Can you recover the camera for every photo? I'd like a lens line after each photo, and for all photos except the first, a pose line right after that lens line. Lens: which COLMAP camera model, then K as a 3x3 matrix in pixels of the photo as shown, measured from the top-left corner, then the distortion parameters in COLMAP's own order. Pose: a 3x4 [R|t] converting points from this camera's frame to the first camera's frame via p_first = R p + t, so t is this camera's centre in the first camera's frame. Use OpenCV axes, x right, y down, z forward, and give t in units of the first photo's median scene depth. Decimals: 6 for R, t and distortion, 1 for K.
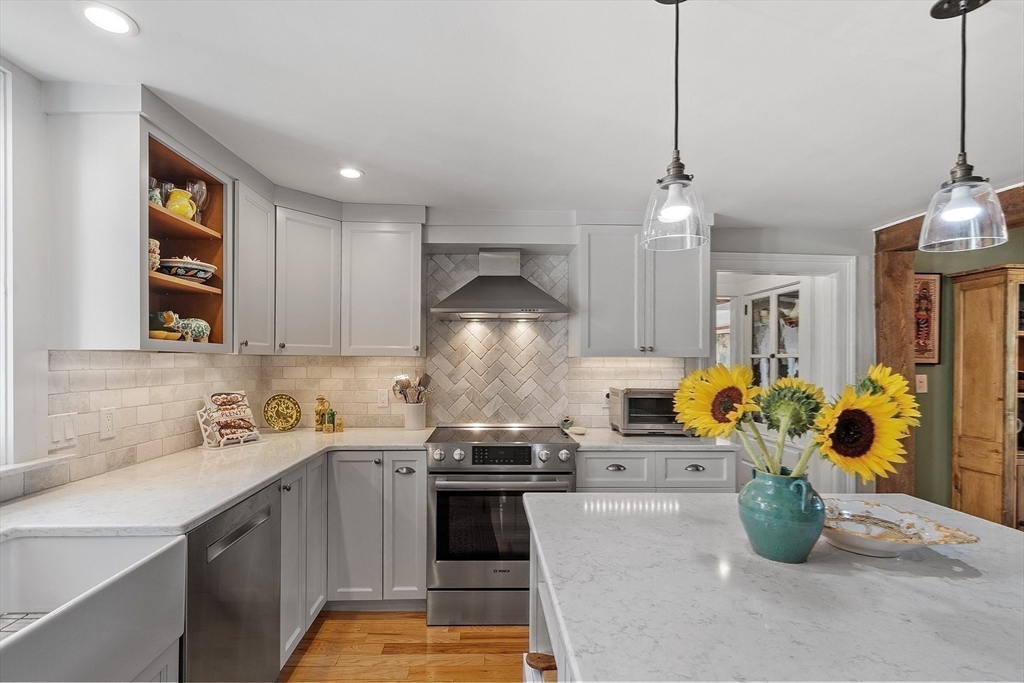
lens RADIAL K [[466.7, 0, 496.7], [0, 466.7, 361.5], [0, 0, 1]] dist [0.000219, -0.000461]
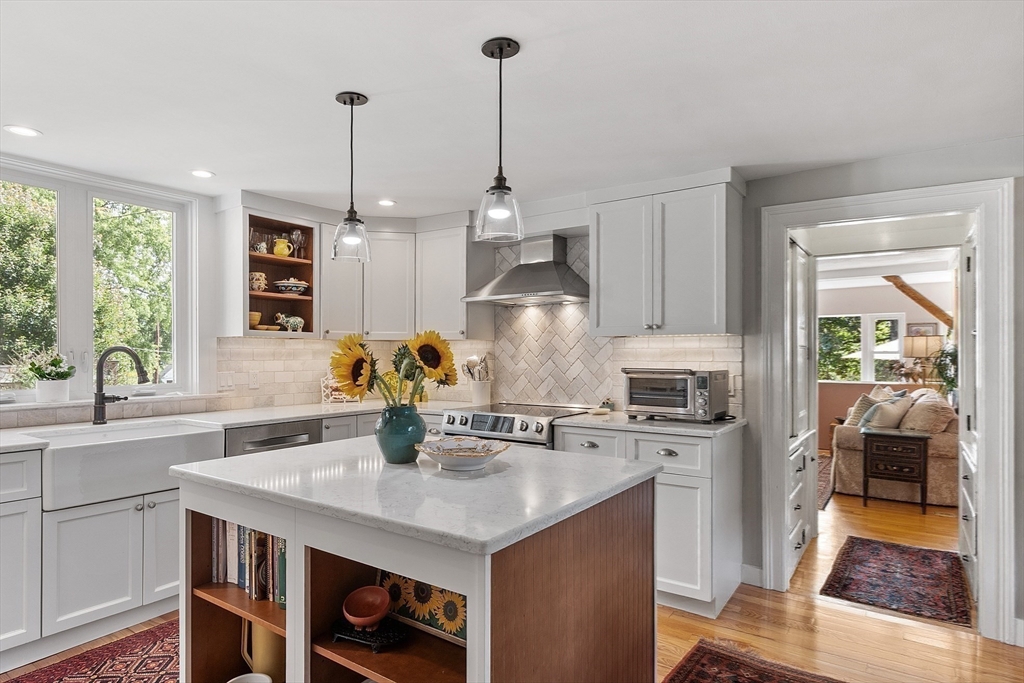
lens RADIAL K [[568.3, 0, 494.6], [0, 568.3, 355.4], [0, 0, 1]] dist [0.000770, -0.000620]
pose [[0.803540, -0.002637, -0.595246, 0.923011], [0.003786, 0.999993, 0.000681, 0.035599], [0.595239, -0.002801, 0.803544, -0.130984]]
